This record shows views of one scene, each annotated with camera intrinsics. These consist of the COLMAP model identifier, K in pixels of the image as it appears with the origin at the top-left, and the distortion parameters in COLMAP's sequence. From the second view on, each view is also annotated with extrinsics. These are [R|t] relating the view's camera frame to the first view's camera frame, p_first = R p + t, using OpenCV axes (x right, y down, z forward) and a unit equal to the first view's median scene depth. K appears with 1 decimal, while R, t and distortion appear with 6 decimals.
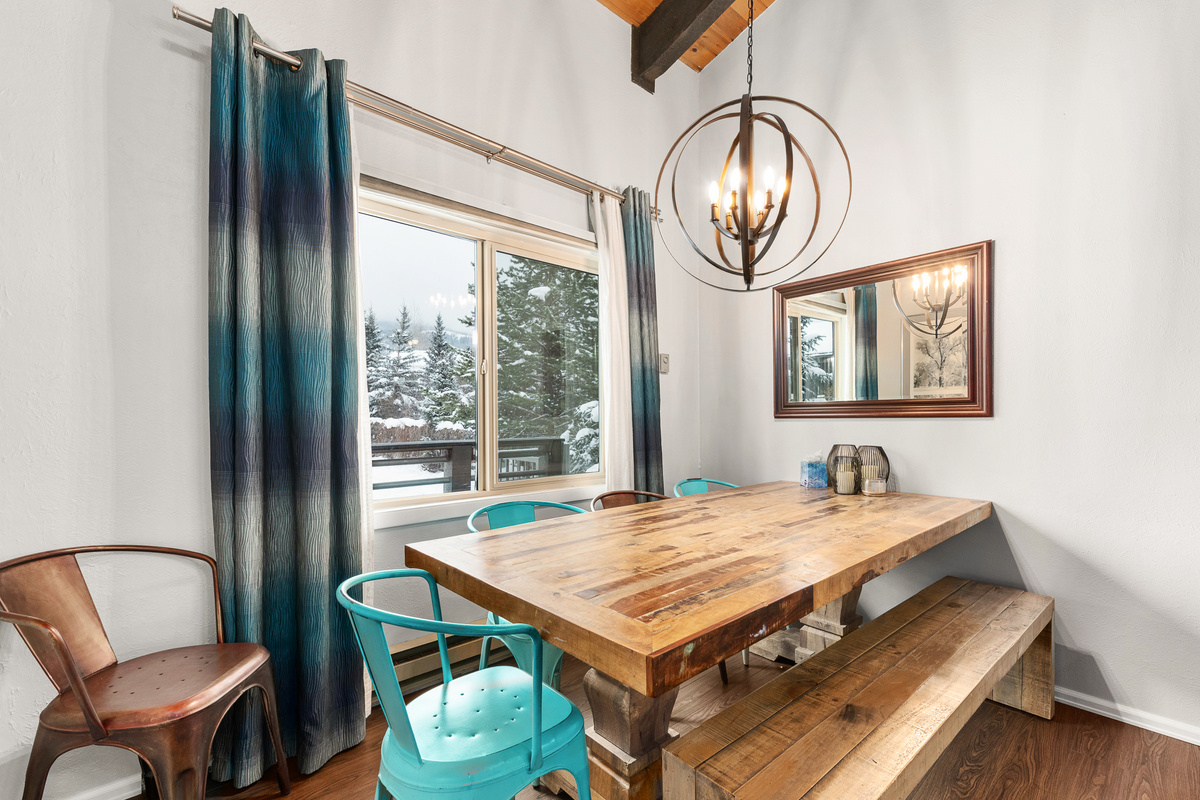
lens RADIAL K [[514.5, 0, 600.5], [0, 514.5, 416.0], [0, 0, 1]] dist [0.000349, -0.000221]
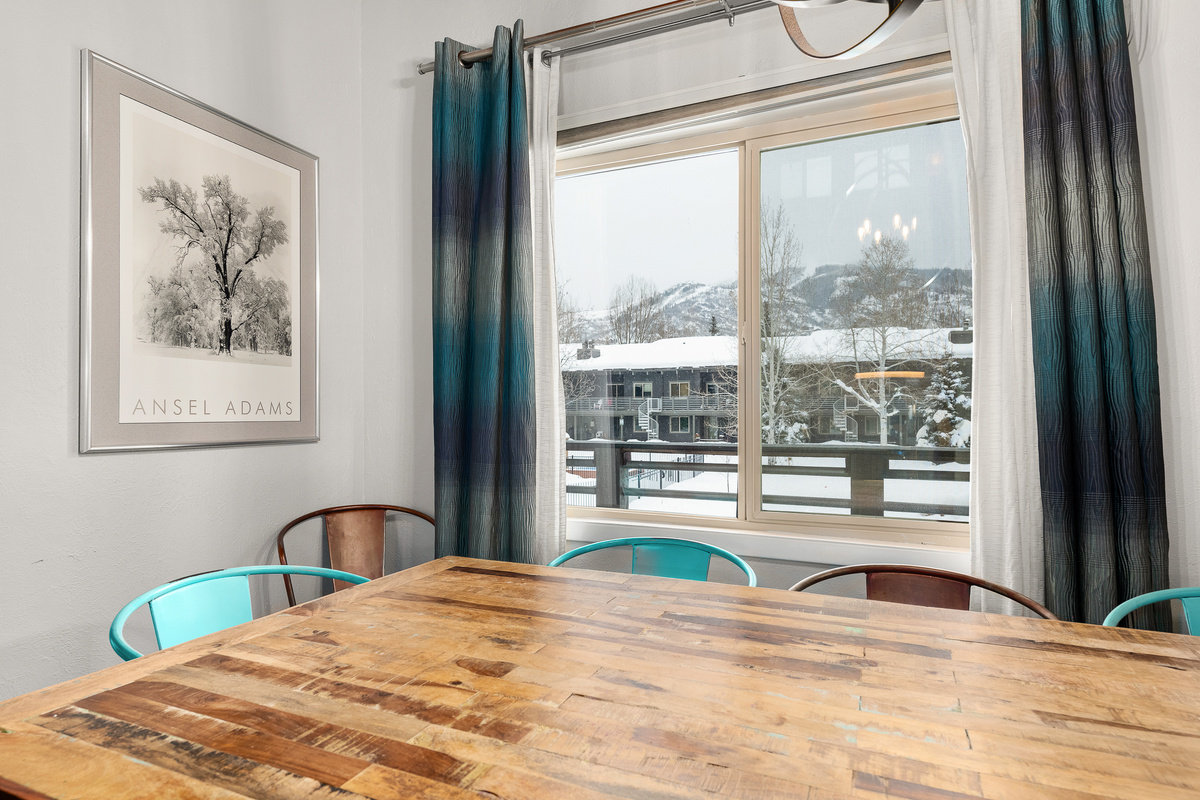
lens RADIAL K [[626.6, 0, 600.0], [0, 626.6, 400.0], [0, 0, 1]] dist [0.005007, 0.000410]
pose [[0.426025, -0.012458, -0.904625, 0.778915], [-0.002115, 0.999889, -0.014766, 0.007317], [0.904709, 0.008204, 0.425951, 0.900539]]
